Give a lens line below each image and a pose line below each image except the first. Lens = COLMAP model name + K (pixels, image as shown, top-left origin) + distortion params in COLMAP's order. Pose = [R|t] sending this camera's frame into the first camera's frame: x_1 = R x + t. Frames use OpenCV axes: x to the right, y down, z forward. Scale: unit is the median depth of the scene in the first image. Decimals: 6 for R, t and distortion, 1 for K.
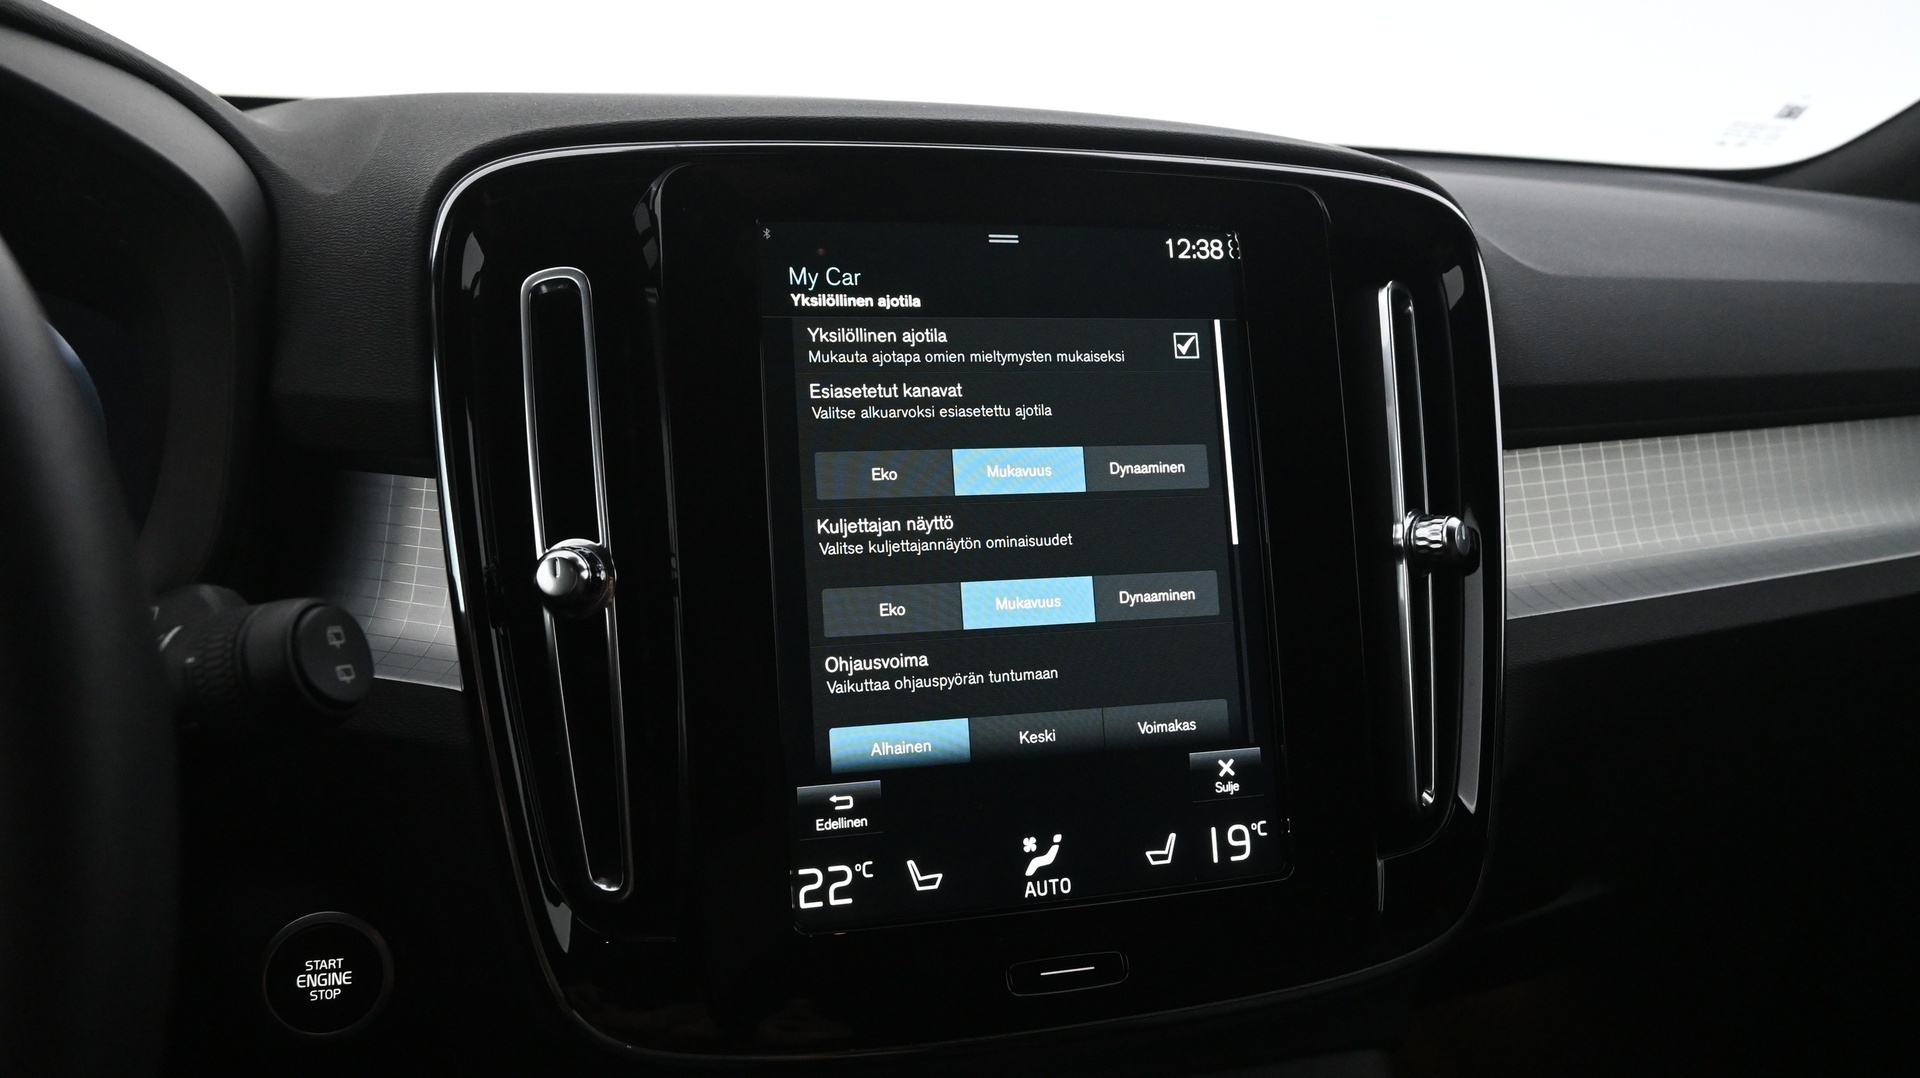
lens RADIAL K [[1313.5, 0, 957.2], [0, 1313.5, 534.9], [0, 0, 1]] dist [-0.009515, 0.002690]
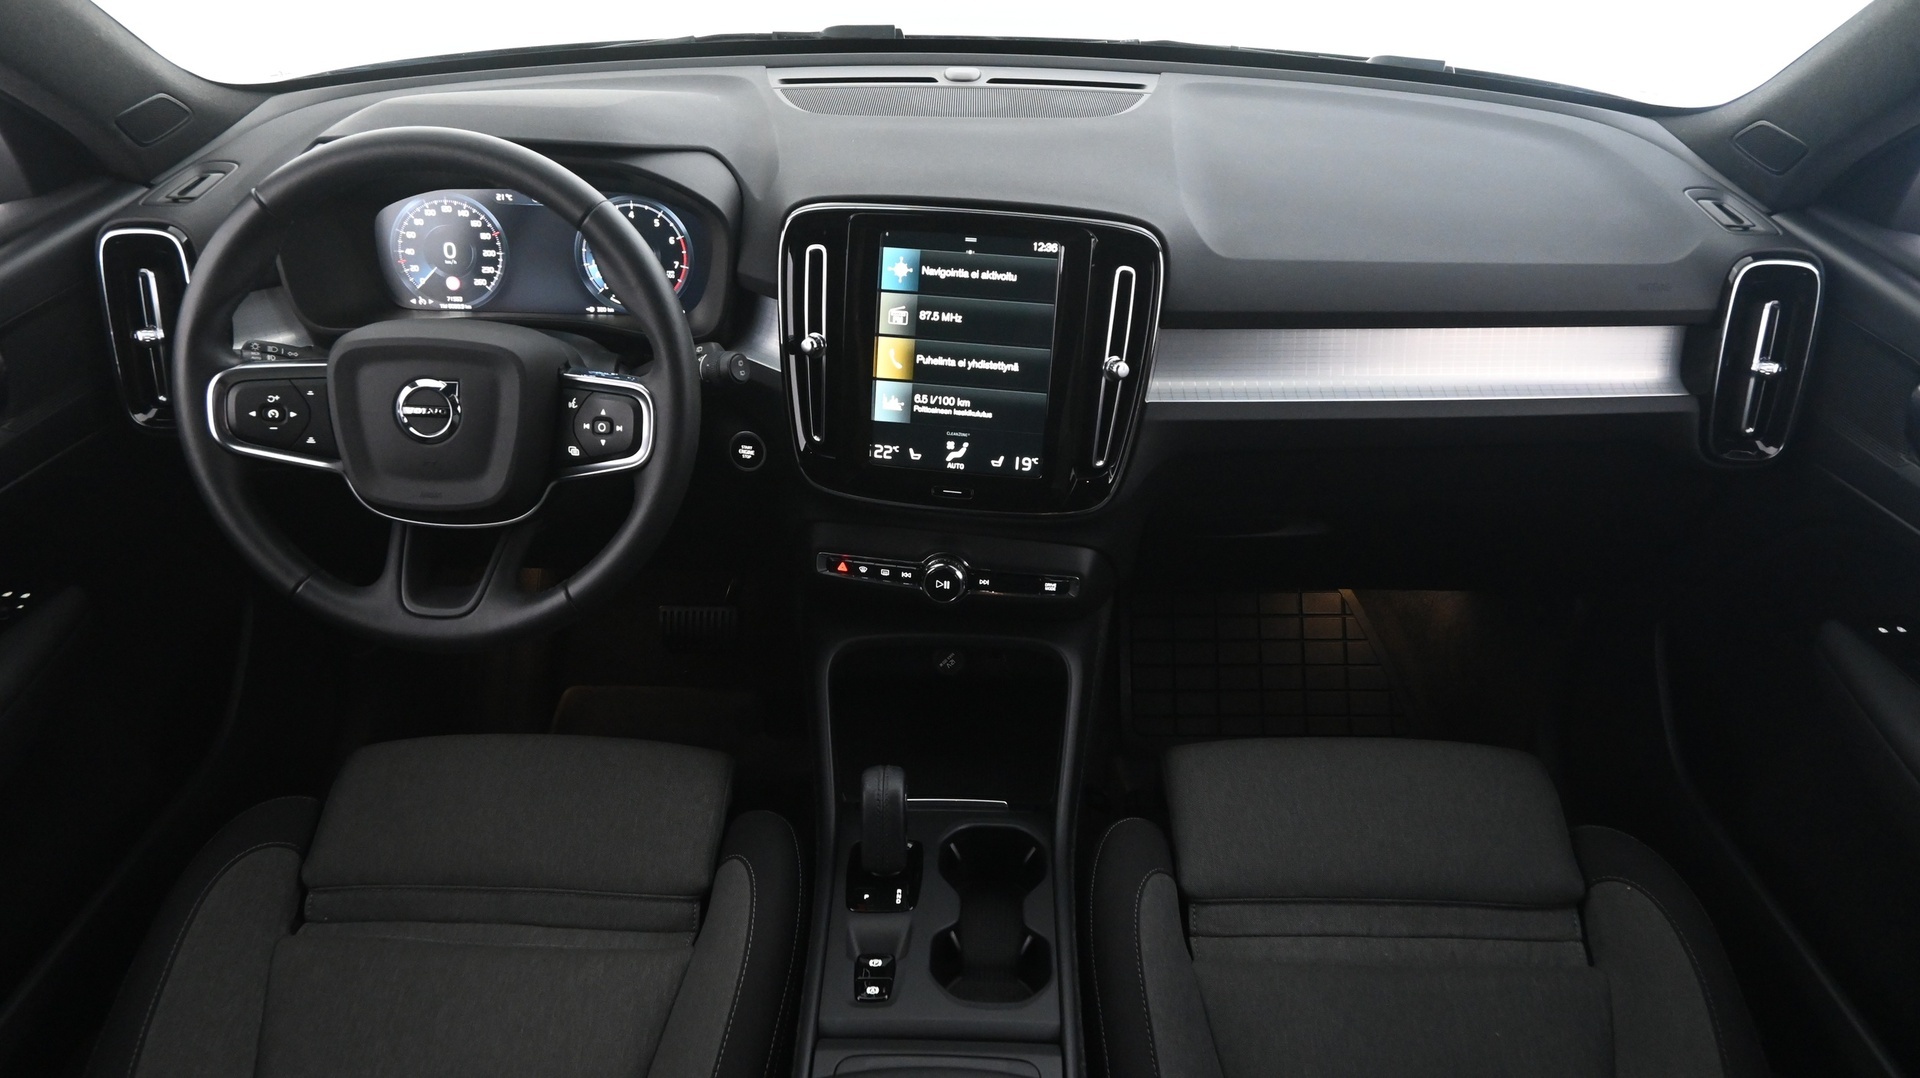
lens RADIAL K [[1313.5, 0, 967.6], [0, 1313.5, 537.8], [0, 0, 1]] dist [-0.009515, 0.002690]
pose [[0.920572, 0.202733, -0.333835, 1.130384], [-0.092363, 0.943490, 0.318271, -0.535924], [0.379494, -0.262157, 0.887275, -1.702879]]
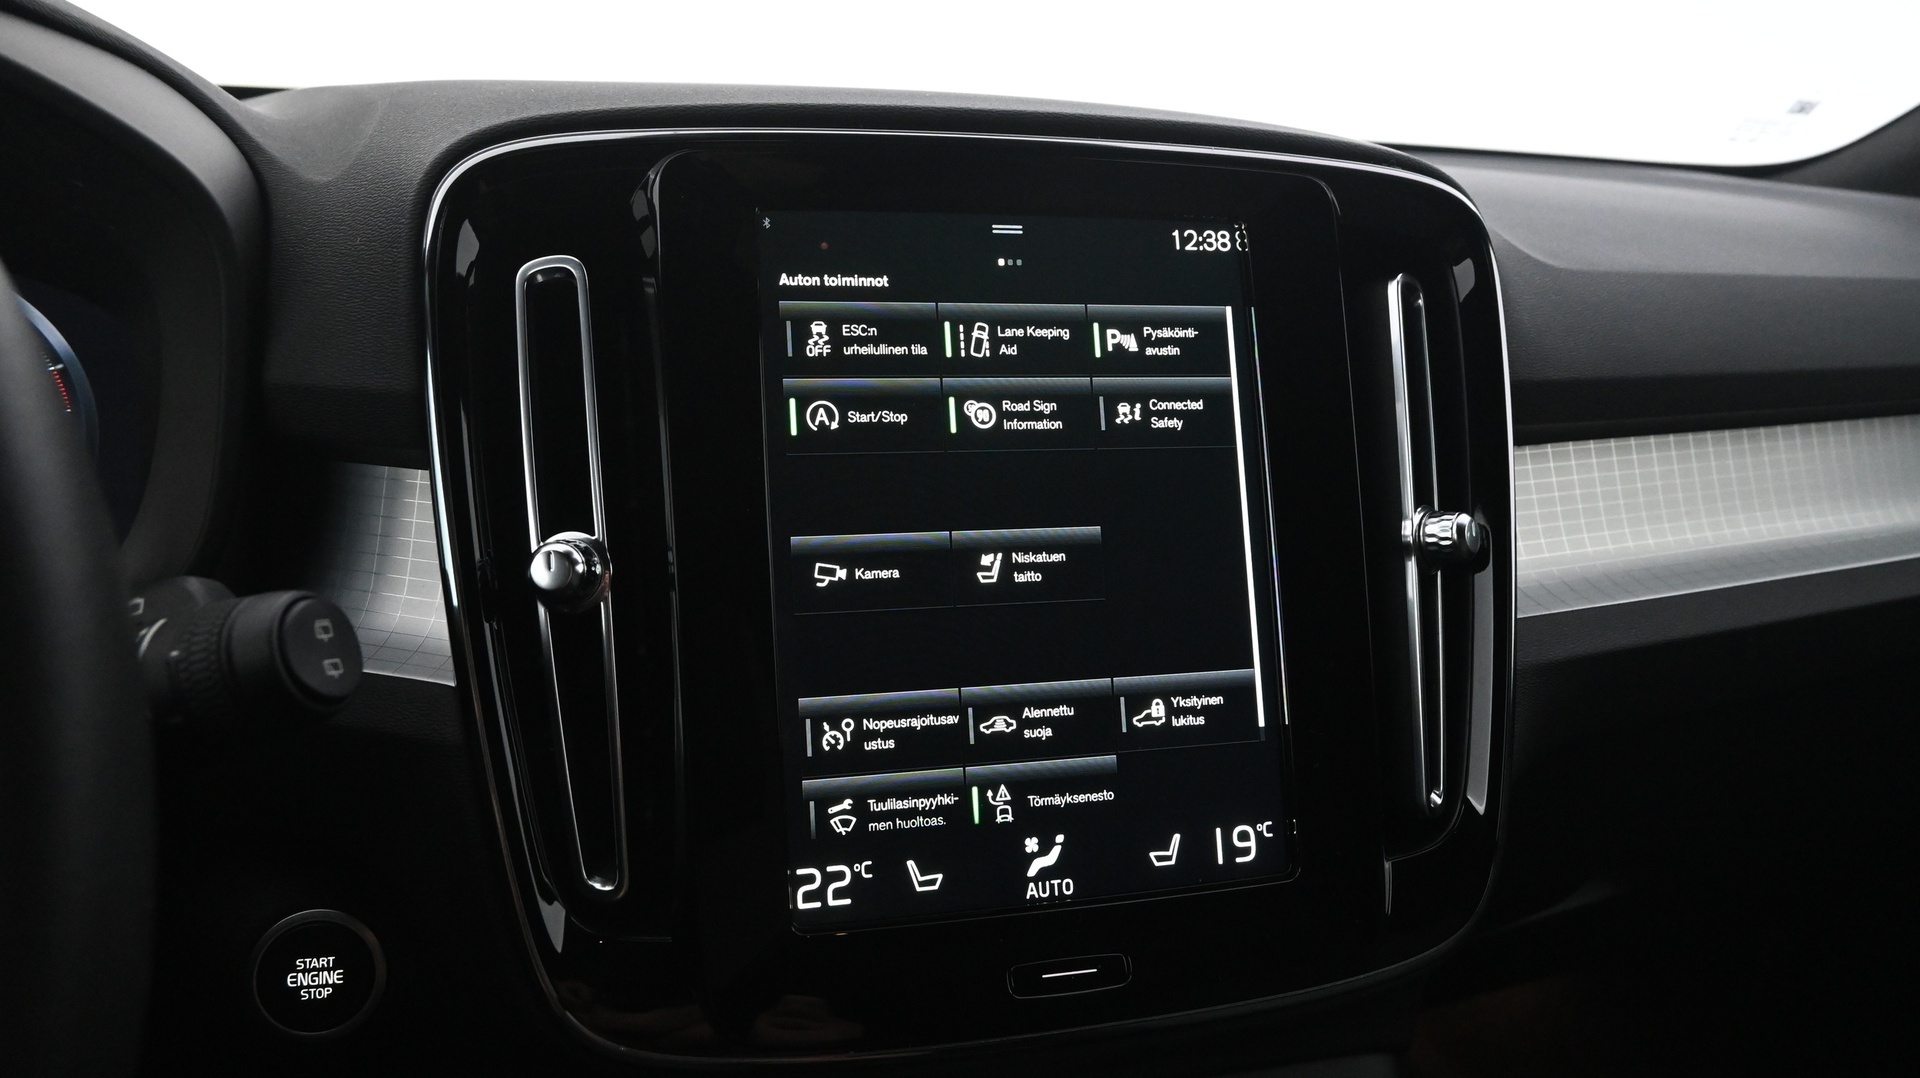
lens RADIAL K [[1313.5, 0, 956.7], [0, 1313.5, 534.3], [0, 0, 1]] dist [-0.009515, 0.002690]
pose [[0.999989, 0.003820, -0.002762, 0.001000], [-0.003816, 0.999992, 0.001506, 0.001919], [0.002768, -0.001495, 0.999995, 0.016057]]
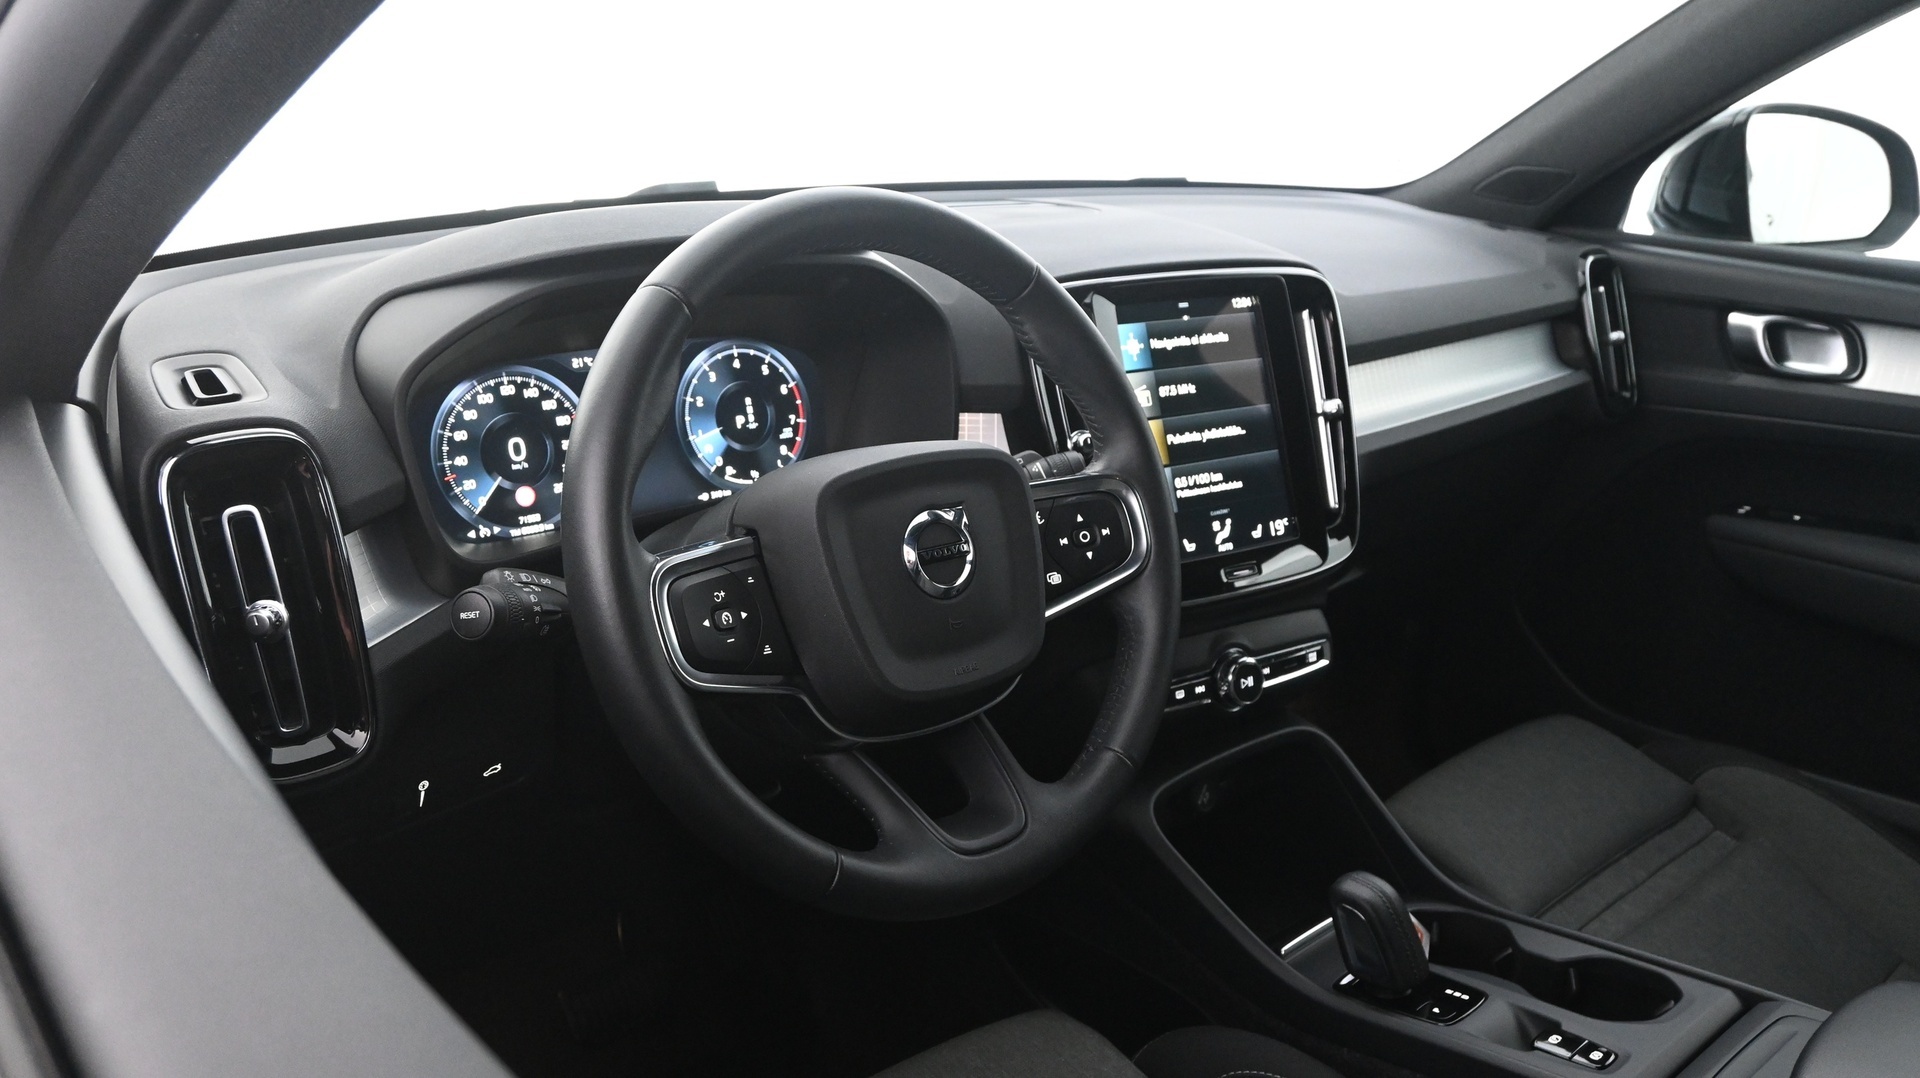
lens RADIAL K [[1493.3, 0, 970.5], [0, 1493.3, 527.8], [0, 0, 1]] dist [-0.022924, 0.001913]
pose [[0.946152, -0.100993, 0.307567, -1.368272], [0.084200, 0.994165, 0.067428, -0.023381], [-0.312582, -0.037900, 0.949134, -1.754642]]
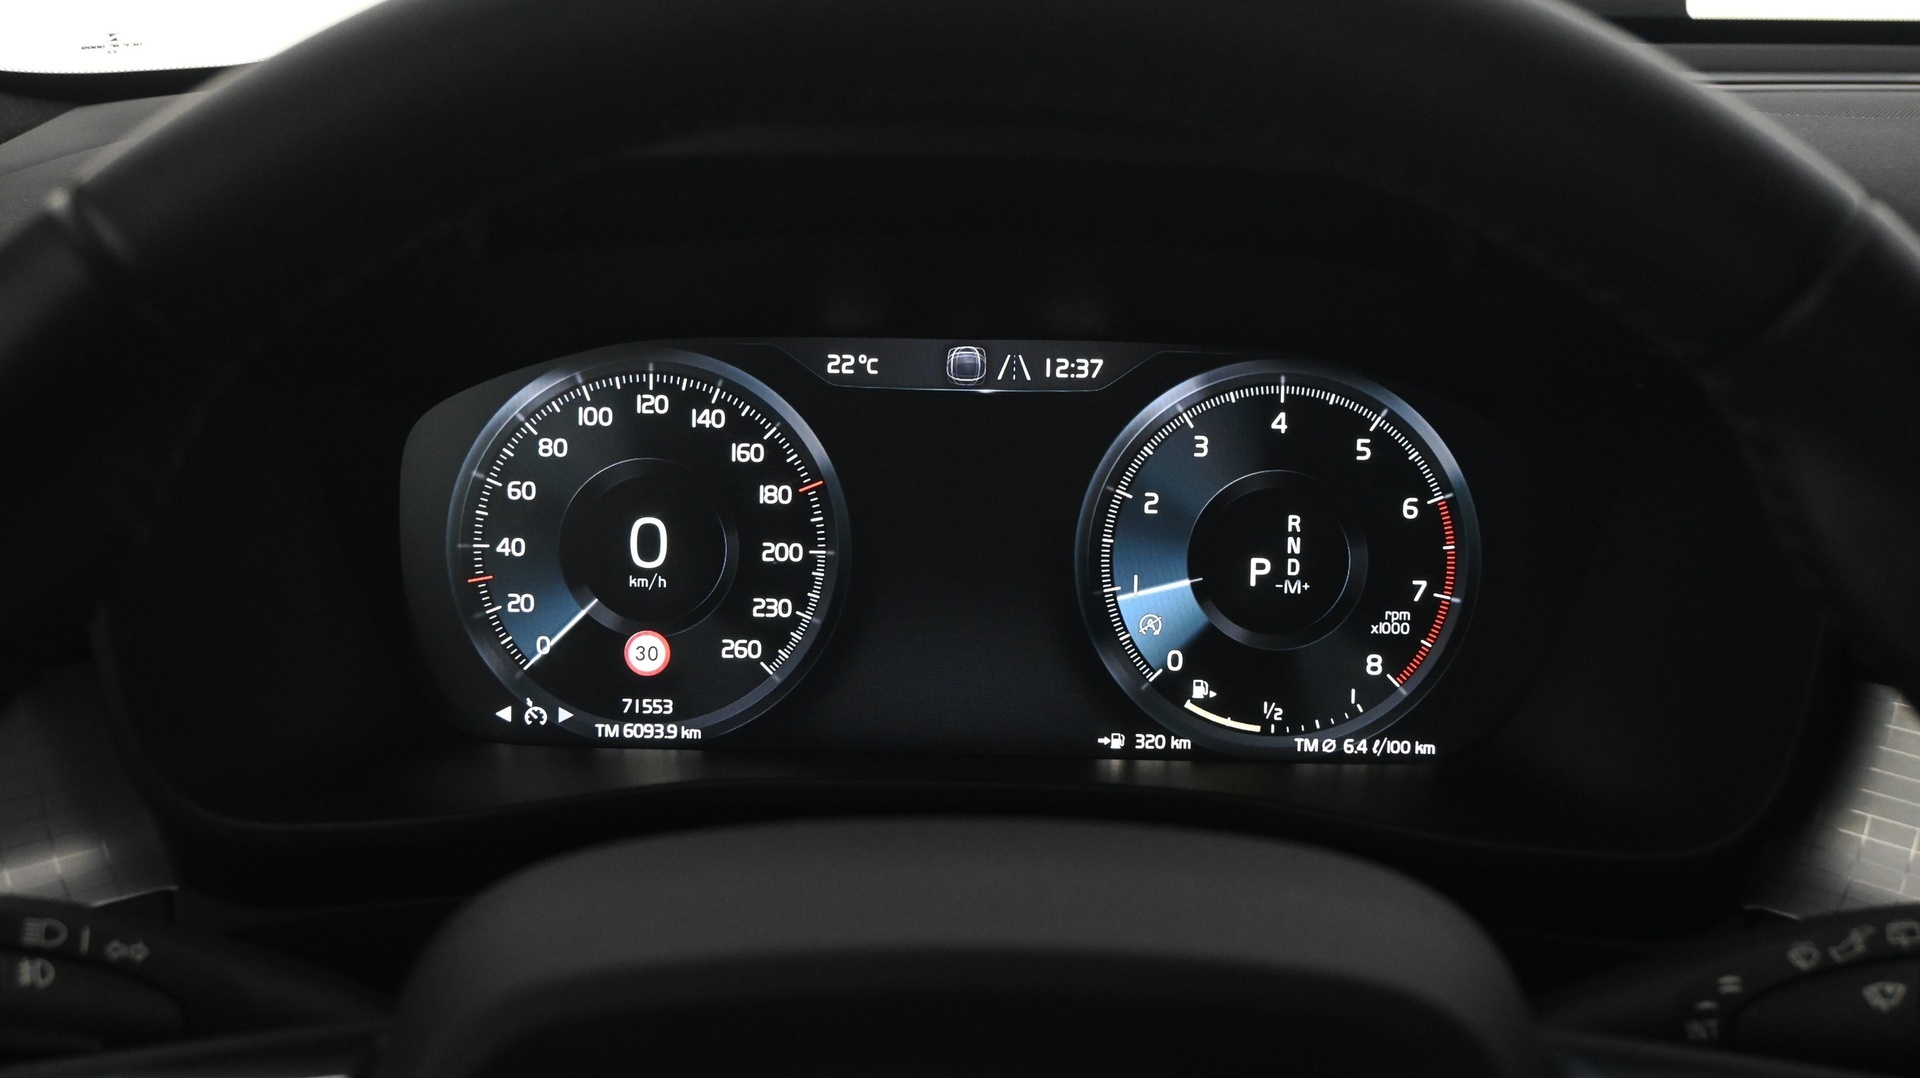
lens RADIAL K [[2019.7, 0, 956.5], [0, 2019.7, 549.7], [0, 0, 1]] dist [0.027458, 0.000000]
pose [[0.917658, 0.109872, -0.381880, -0.529507], [-0.089091, 0.993437, 0.071740, -0.171939], [0.387256, -0.031810, 0.921423, -0.374175]]
